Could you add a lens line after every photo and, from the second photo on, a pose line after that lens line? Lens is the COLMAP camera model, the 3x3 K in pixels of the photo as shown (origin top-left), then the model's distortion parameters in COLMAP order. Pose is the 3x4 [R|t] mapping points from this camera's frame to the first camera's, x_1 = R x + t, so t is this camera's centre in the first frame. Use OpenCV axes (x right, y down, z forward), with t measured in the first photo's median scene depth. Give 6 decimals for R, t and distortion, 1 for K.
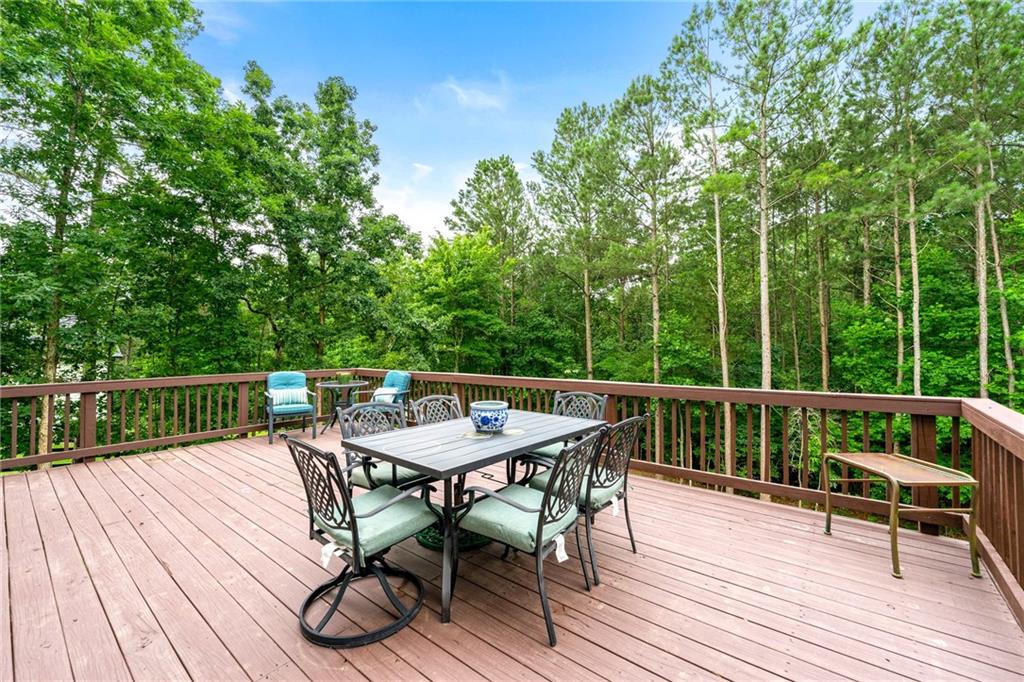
lens RADIAL K [[416.5, 0, 513.3], [0, 416.5, 339.5], [0, 0, 1]] dist [-0.002729, 0.000082]
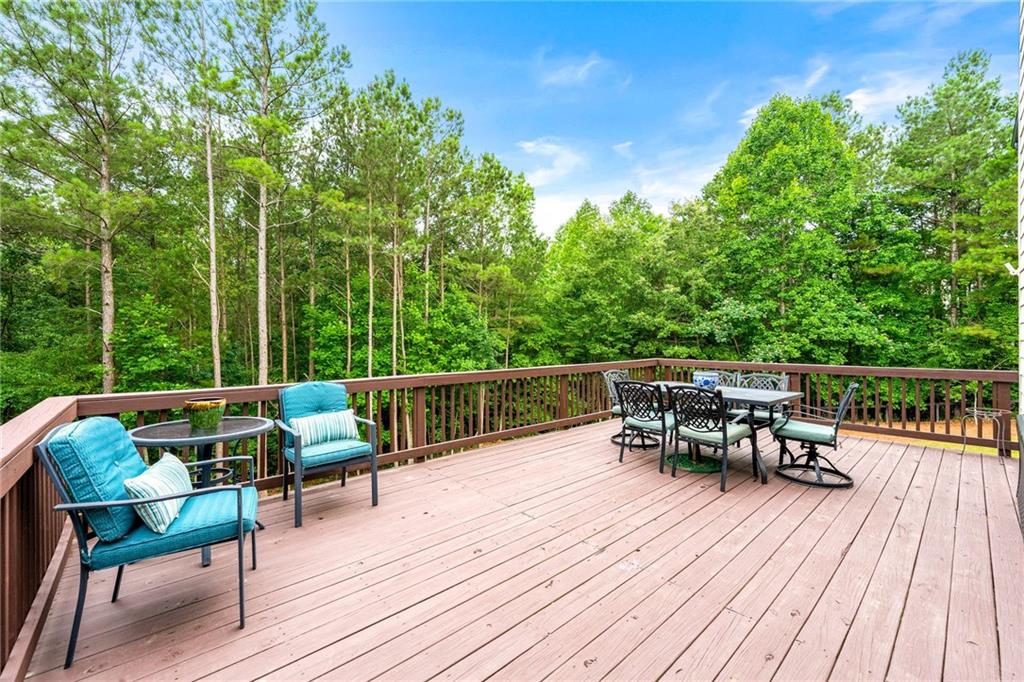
lens RADIAL K [[416.5, 0, 512.9], [0, 416.5, 343.4], [0, 0, 1]] dist [-0.002729, 0.000082]
pose [[0.156430, -0.001683, 0.987688, -1.514993], [-0.013088, 0.999907, 0.003776, 0.036150], [-0.987602, -0.013517, 0.156393, 1.272098]]
